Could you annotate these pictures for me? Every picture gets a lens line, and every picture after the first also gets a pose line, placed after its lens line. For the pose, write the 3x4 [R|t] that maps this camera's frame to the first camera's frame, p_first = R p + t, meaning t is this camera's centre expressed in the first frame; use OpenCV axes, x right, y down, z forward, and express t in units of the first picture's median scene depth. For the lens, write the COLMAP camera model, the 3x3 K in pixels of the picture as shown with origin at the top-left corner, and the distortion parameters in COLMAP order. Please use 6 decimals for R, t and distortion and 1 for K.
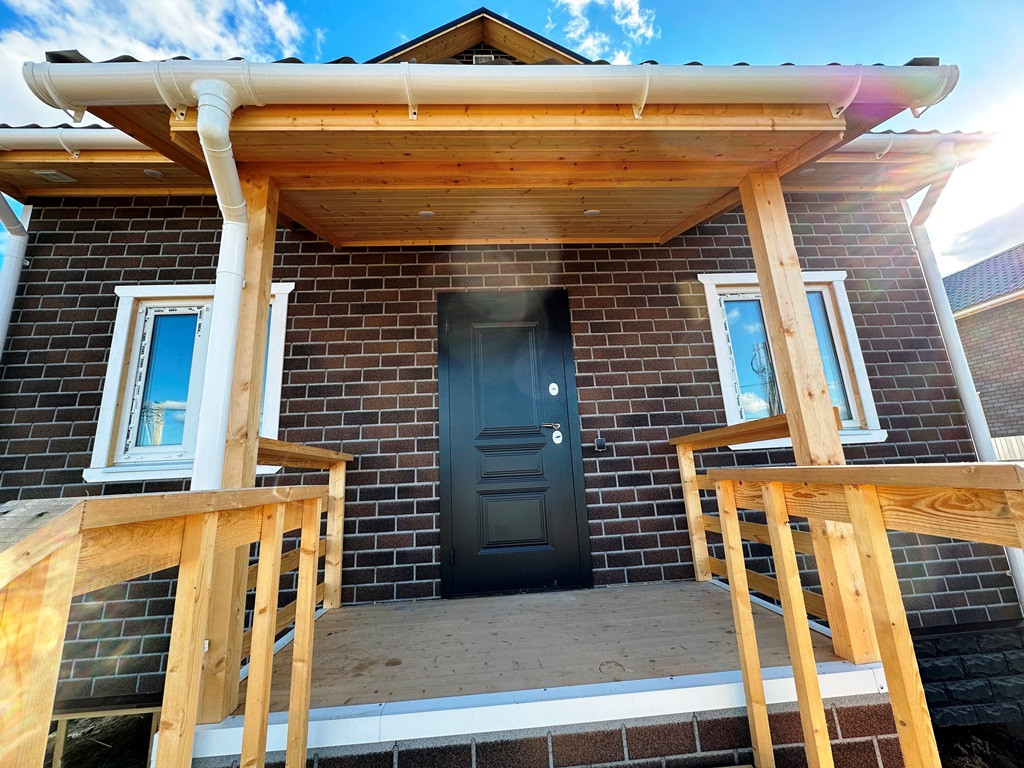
lens RADIAL K [[408.5, 0, 511.3], [0, 408.5, 383.3], [0, 0, 1]] dist [-0.002807, 0.000433]
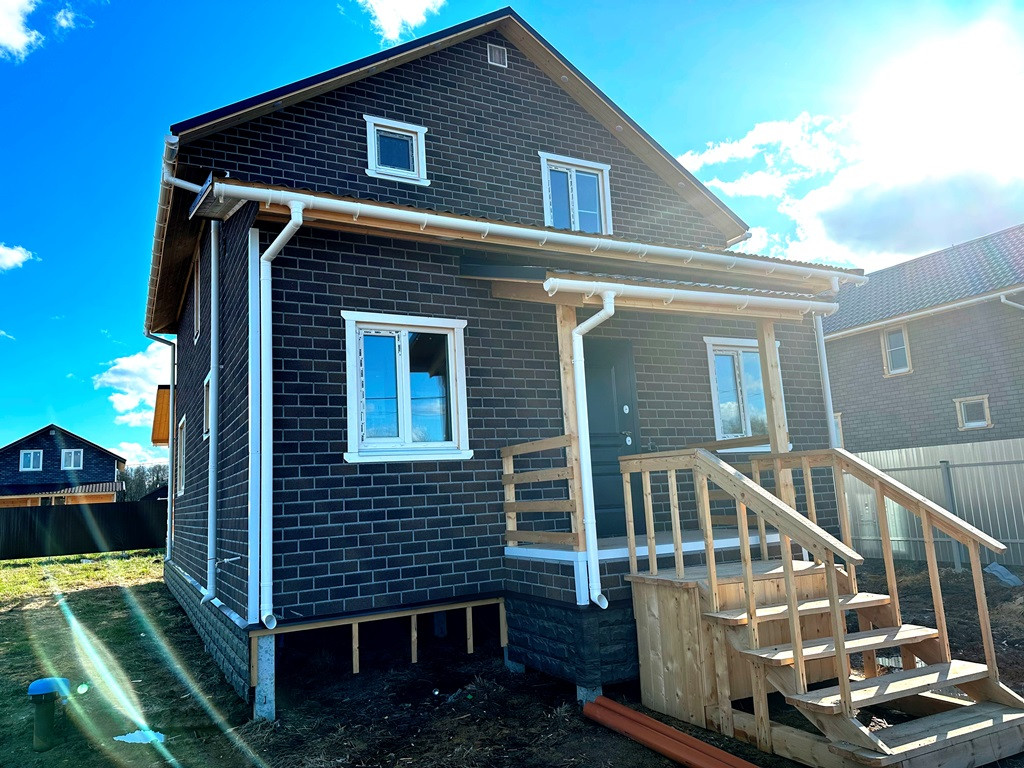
lens RADIAL K [[712.1, 0, 510.4], [0, 712.1, 382.2], [0, 0, 1]] dist [0.067129, -0.001699]
pose [[0.910451, 0.065976, 0.408321, -1.386540], [-0.082243, 0.996361, 0.022390, -0.110141], [-0.405358, -0.053966, 0.912564, -1.243999]]
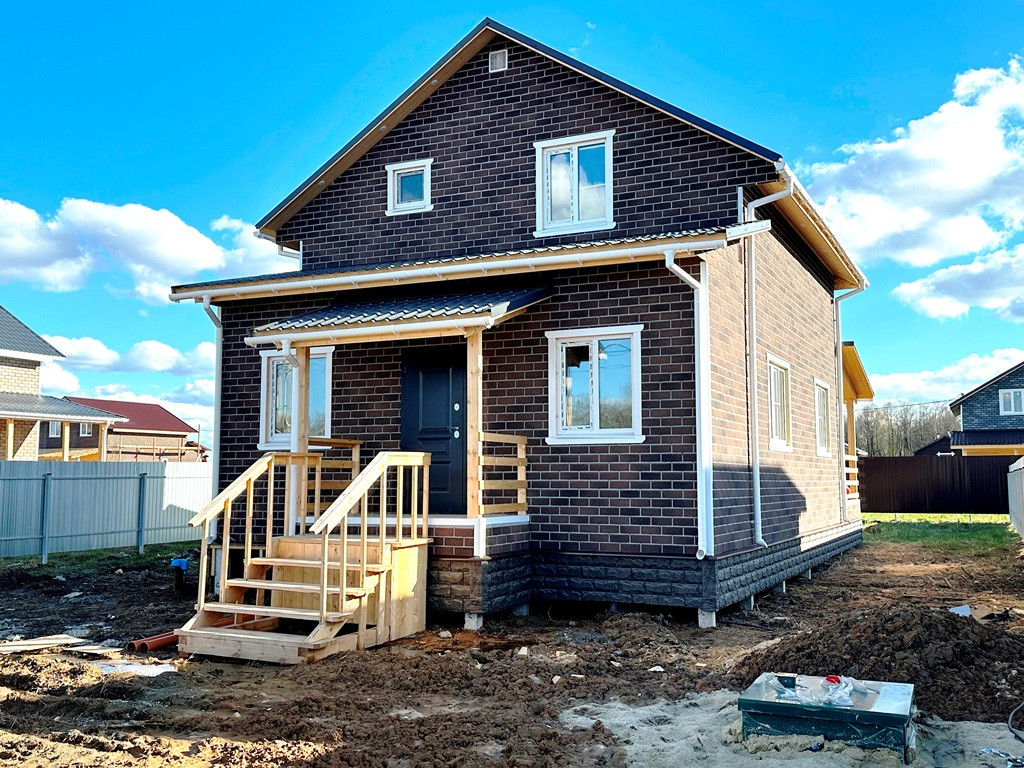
lens RADIAL K [[1039.5, 0, 511.7], [0, 1039.5, 390.7], [0, 0, 1]] dist [0.136768, 0.000000]
pose [[0.872352, 0.008177, -0.488810, 2.497602], [0.060815, 0.990279, 0.125098, -0.600000], [0.485081, -0.138857, 0.863374, -2.731063]]
